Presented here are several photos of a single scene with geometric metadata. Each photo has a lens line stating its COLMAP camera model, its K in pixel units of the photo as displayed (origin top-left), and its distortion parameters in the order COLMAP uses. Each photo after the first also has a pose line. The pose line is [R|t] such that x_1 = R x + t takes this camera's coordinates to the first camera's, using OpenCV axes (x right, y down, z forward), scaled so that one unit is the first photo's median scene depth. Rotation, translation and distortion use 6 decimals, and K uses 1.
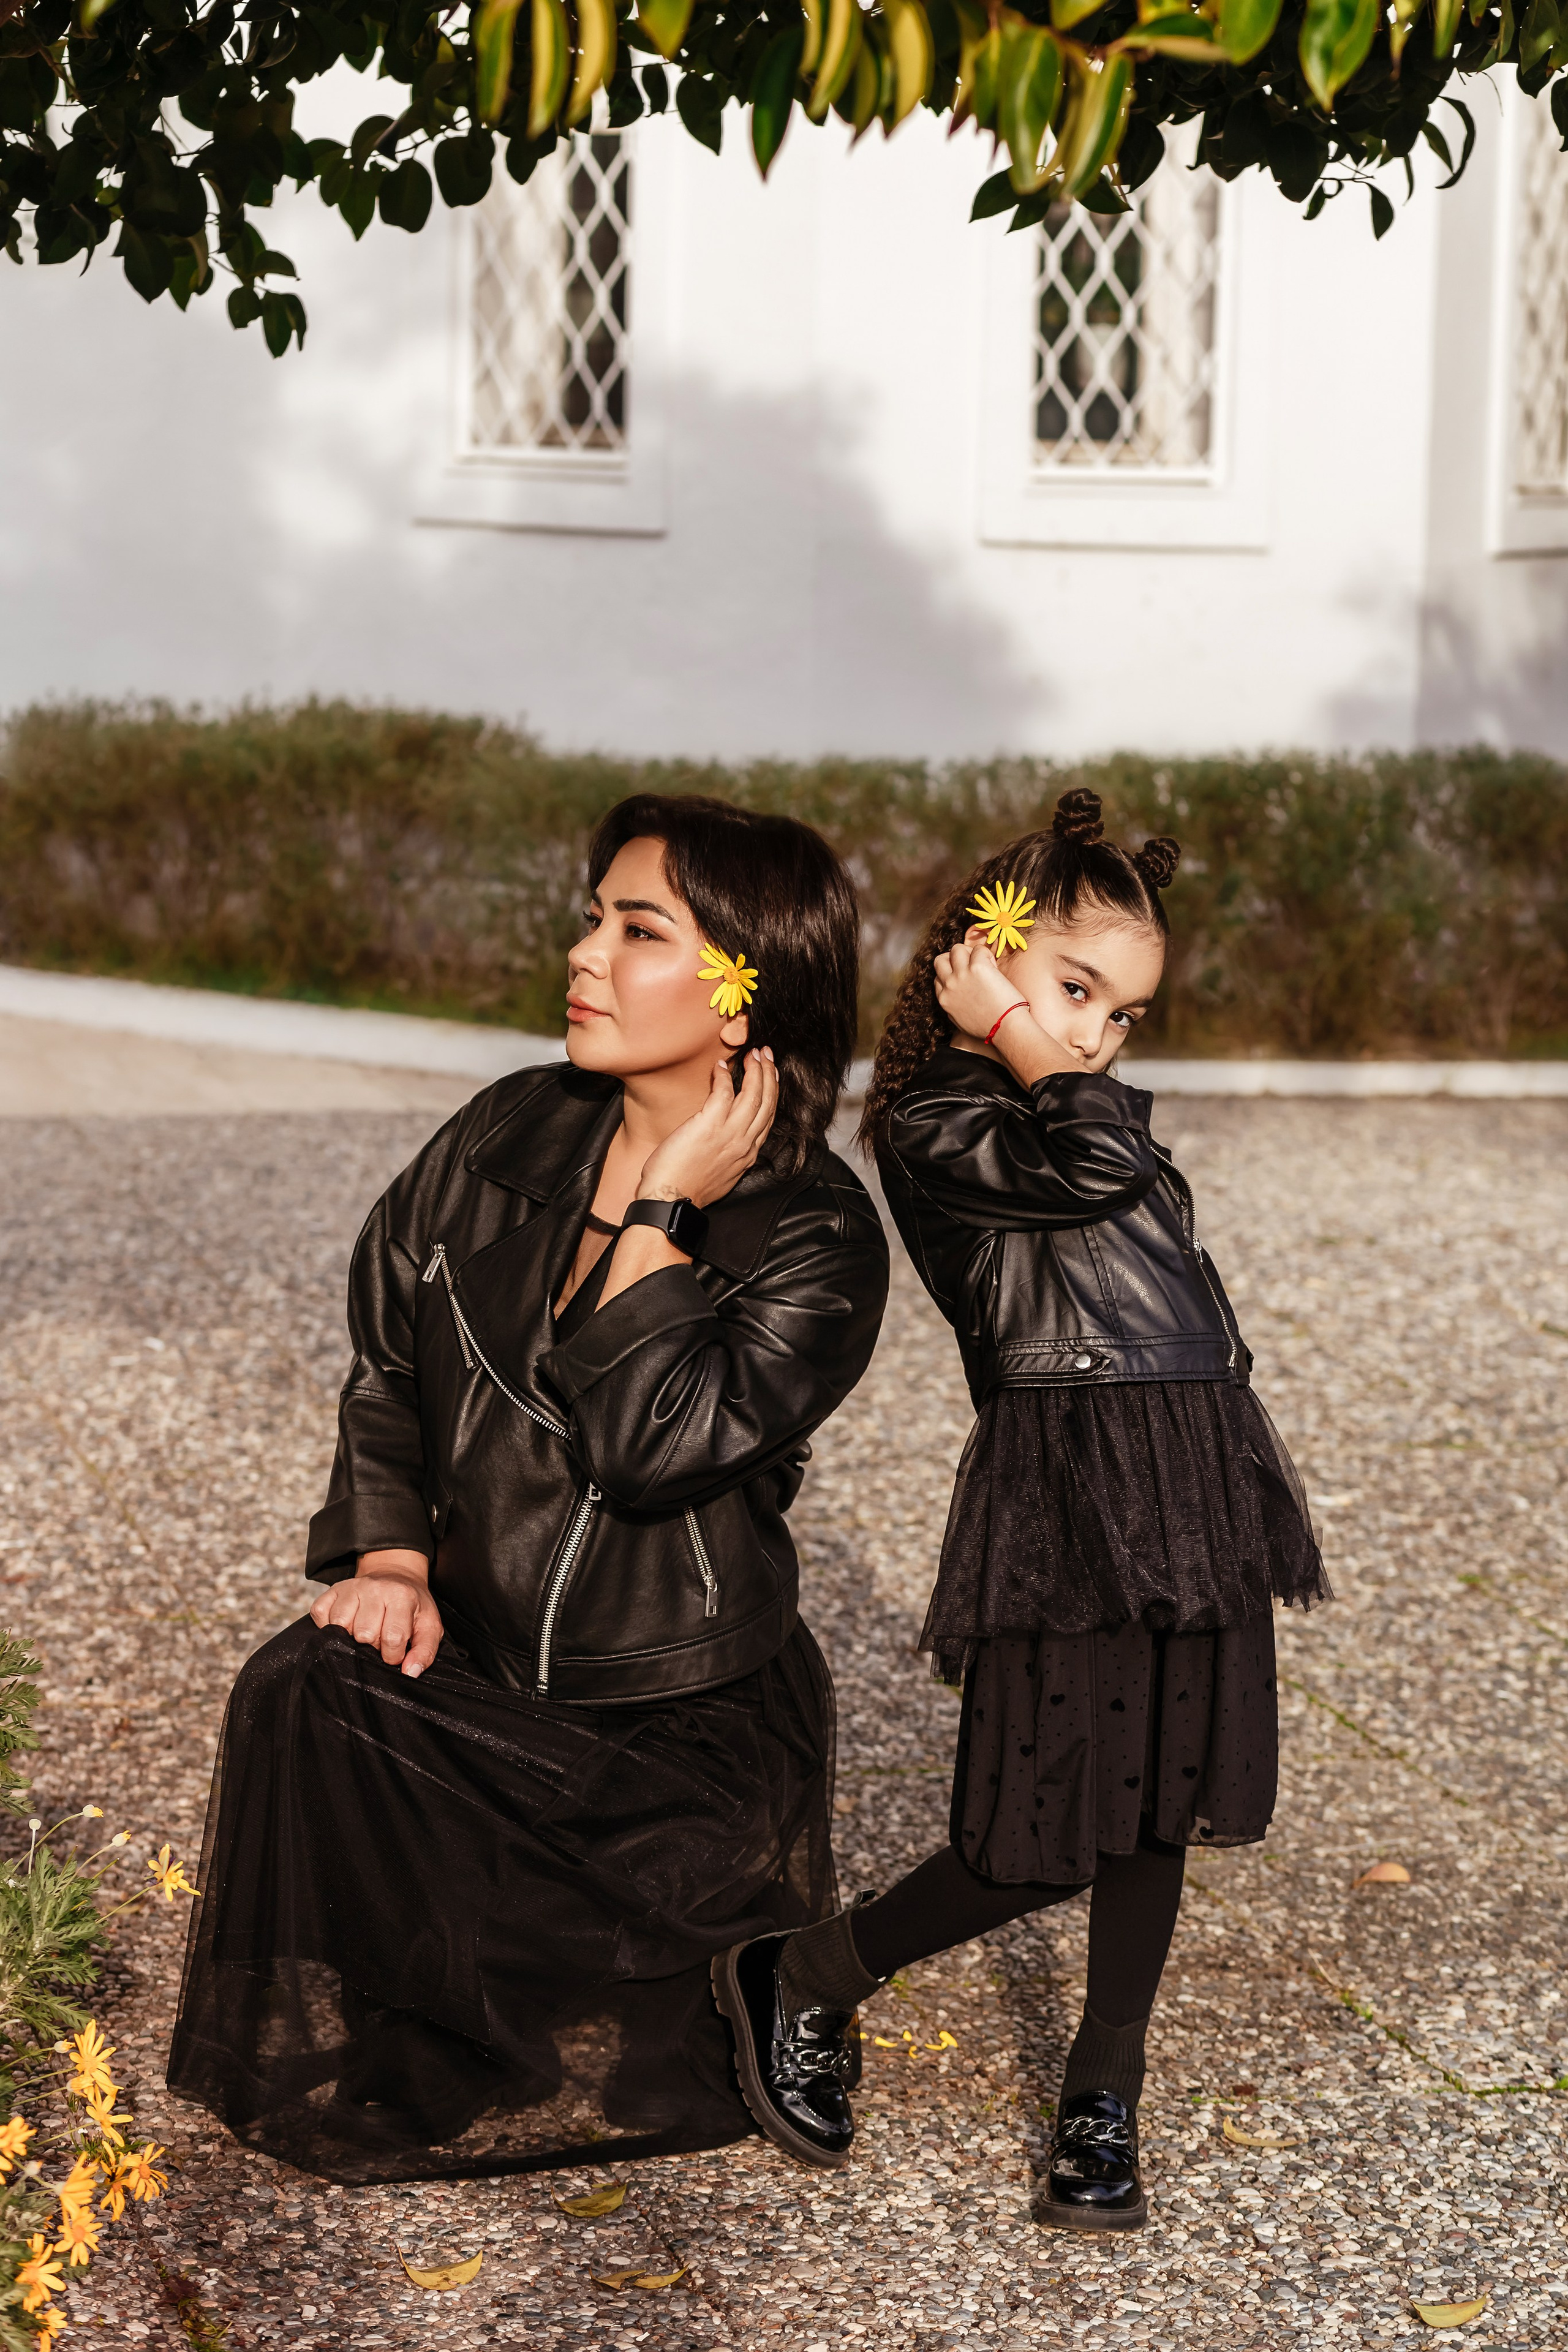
lens RADIAL K [[5896.2, 0, 790.1], [0, 5896.2, 1148.3], [0, 0, 1]] dist [0.083800, -0.173997]
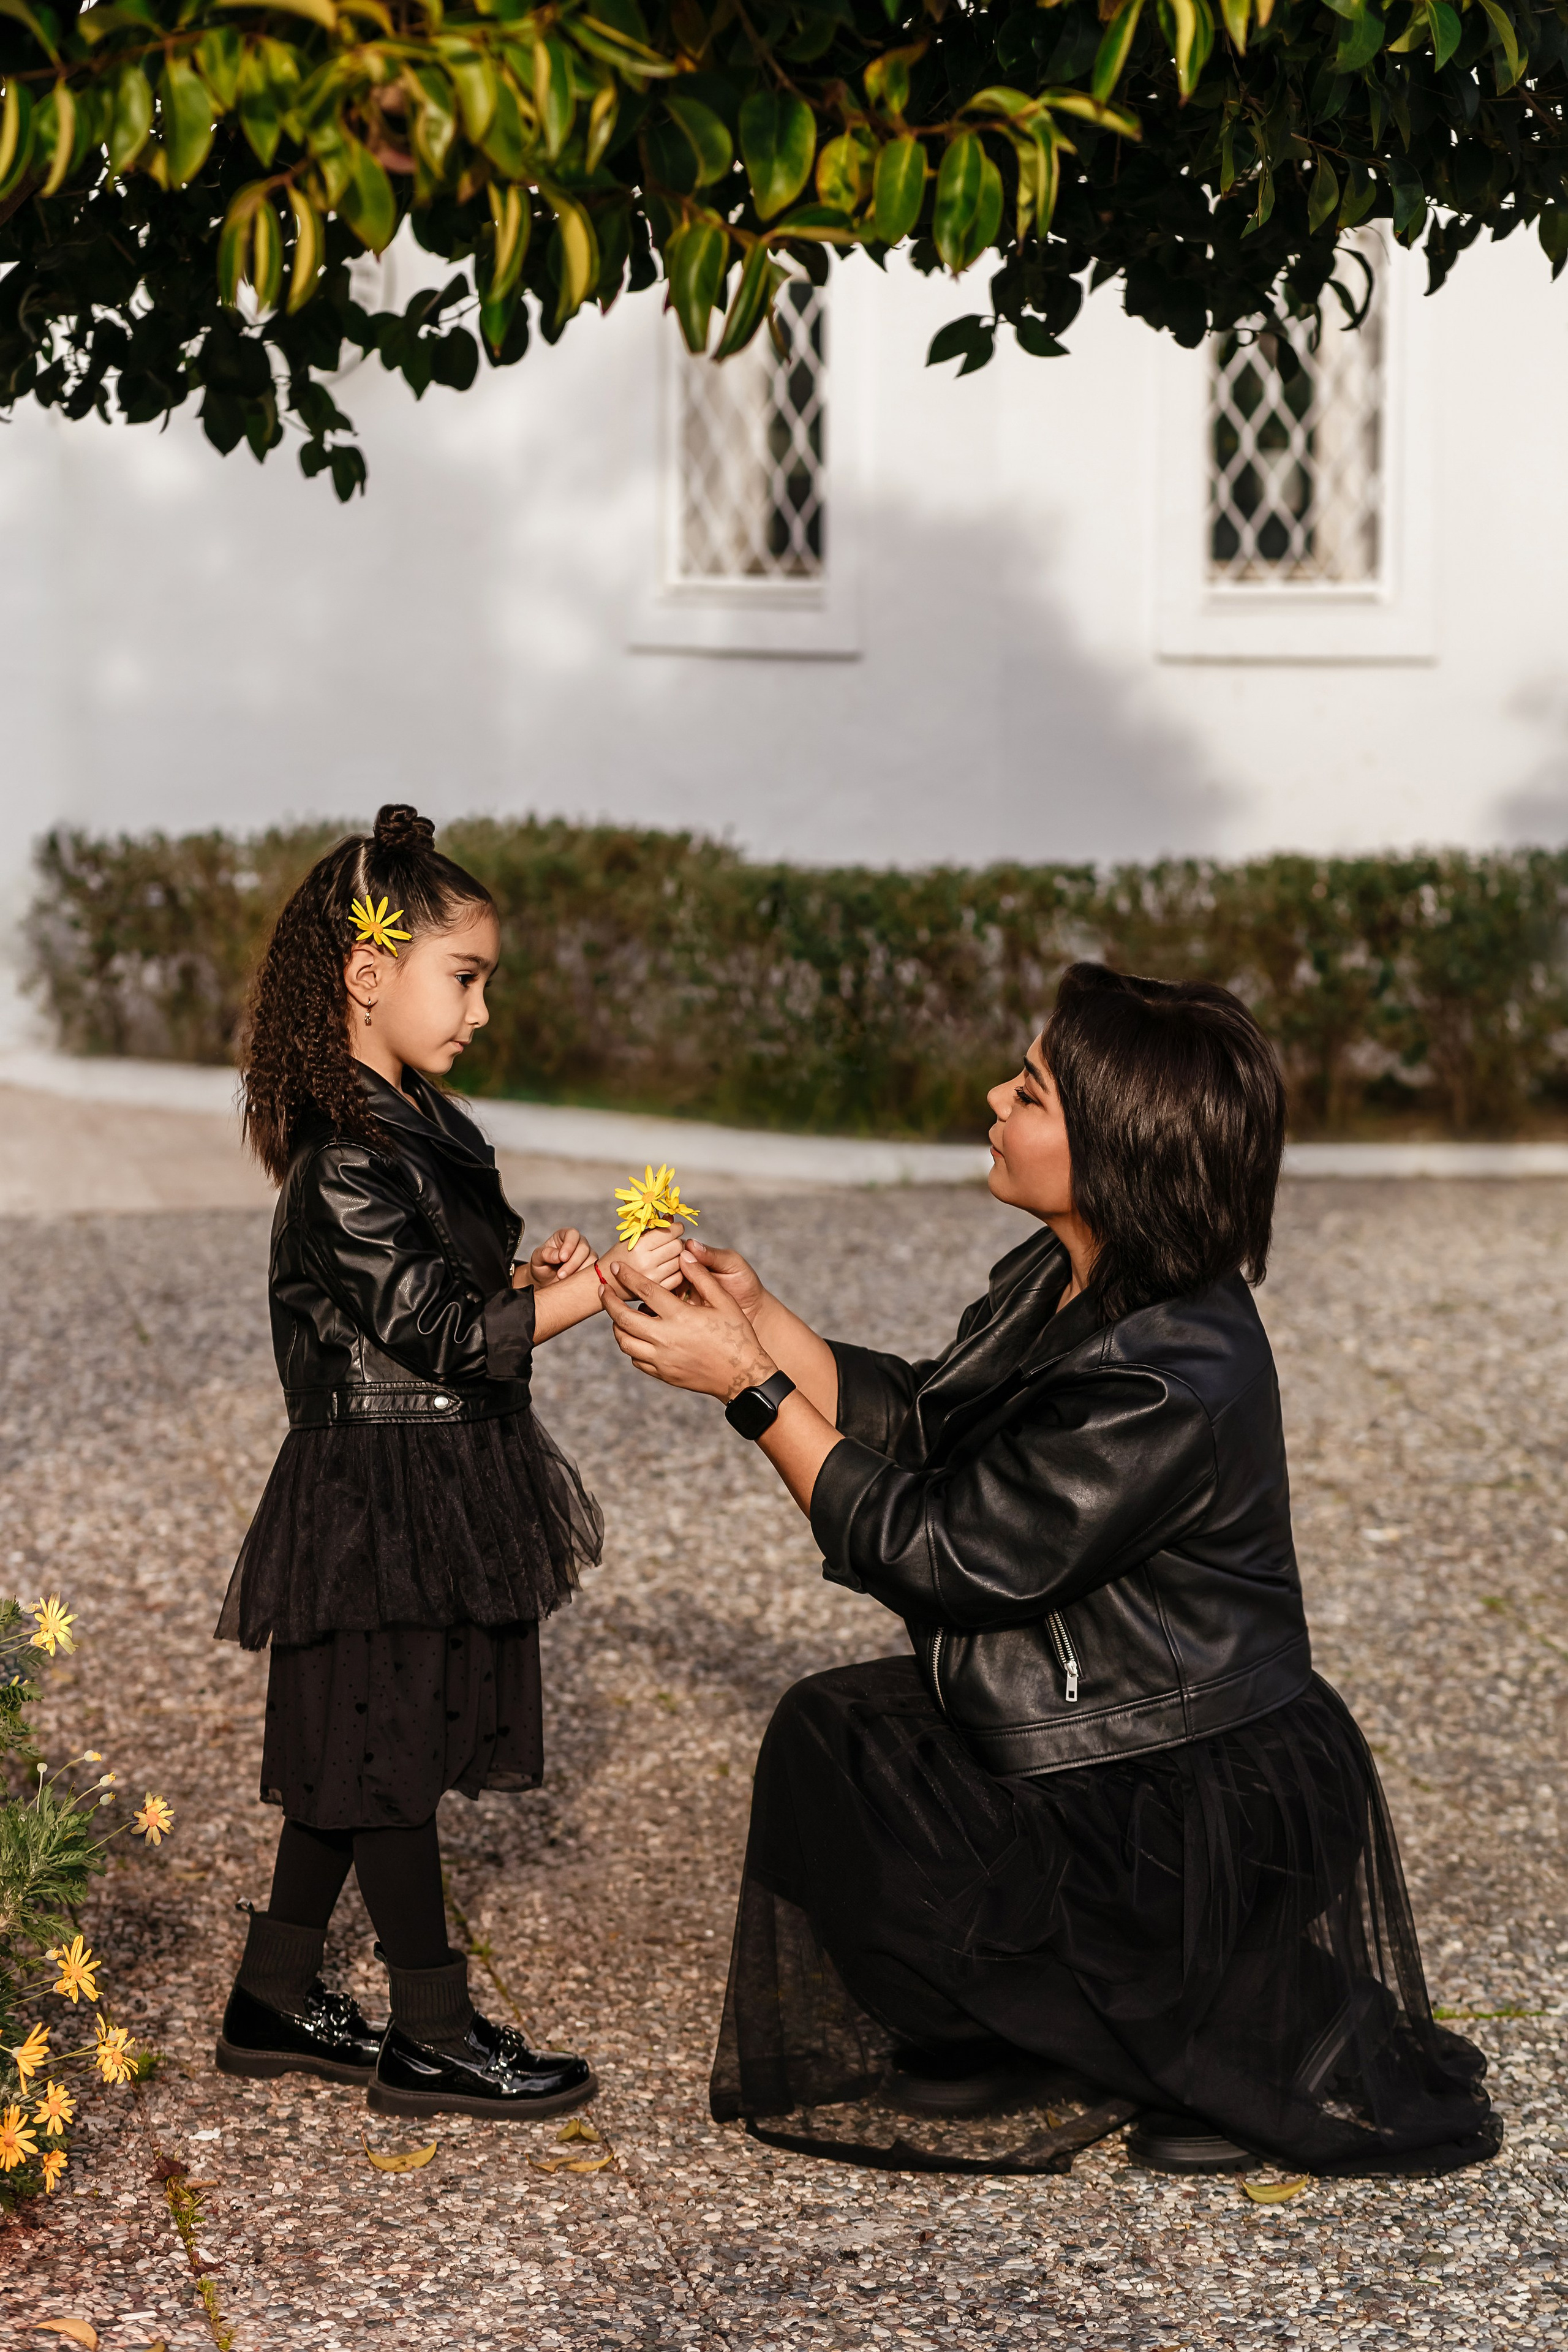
lens RADIAL K [[5907.3, 0, 784.0], [0, 5907.3, 1176.0], [0, 0, 1]] dist [0.070737, 0.462059]
pose [[0.997518, -0.012666, -0.069258, 0.071581], [0.011493, 0.999784, -0.017302, 0.014089], [0.069462, 0.016463, 0.997449, -0.110003]]
